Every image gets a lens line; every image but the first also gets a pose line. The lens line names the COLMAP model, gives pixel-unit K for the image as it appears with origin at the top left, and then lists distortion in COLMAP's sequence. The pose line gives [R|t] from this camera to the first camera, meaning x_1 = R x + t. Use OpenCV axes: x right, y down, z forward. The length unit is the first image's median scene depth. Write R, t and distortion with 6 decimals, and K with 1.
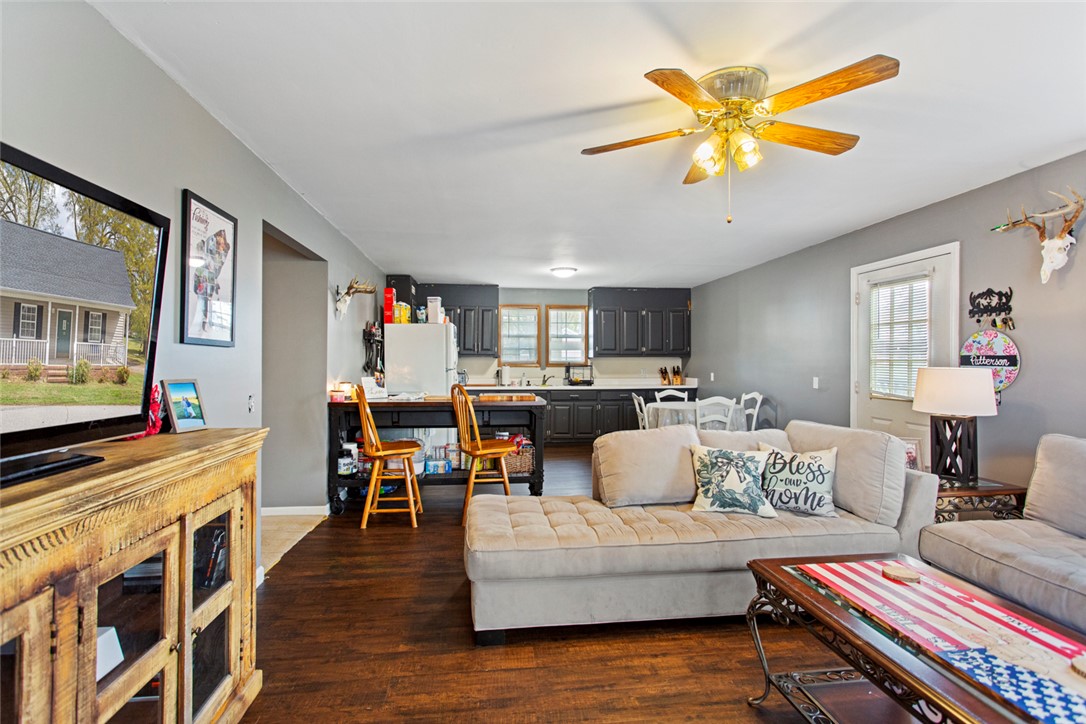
lens RADIAL K [[516.9, 0, 547.0], [0, 516.9, 358.4], [0, 0, 1]] dist [-0.004745, 0.004759]
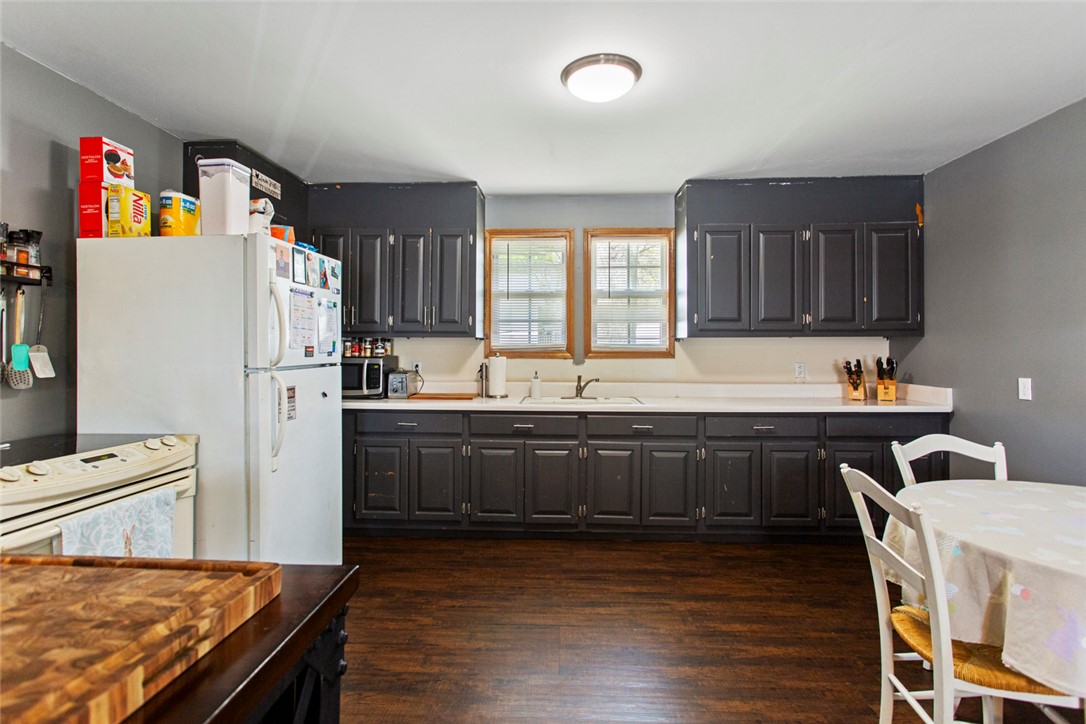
lens RADIAL K [[516.9, 0, 535.4], [0, 516.9, 340.7], [0, 0, 1]] dist [-0.004745, 0.004759]
pose [[0.982409, -0.002028, -0.186729, 0.097083], [0.000908, 0.999981, -0.006087, 0.007359], [0.186737, 0.005810, 0.982393, 1.194846]]
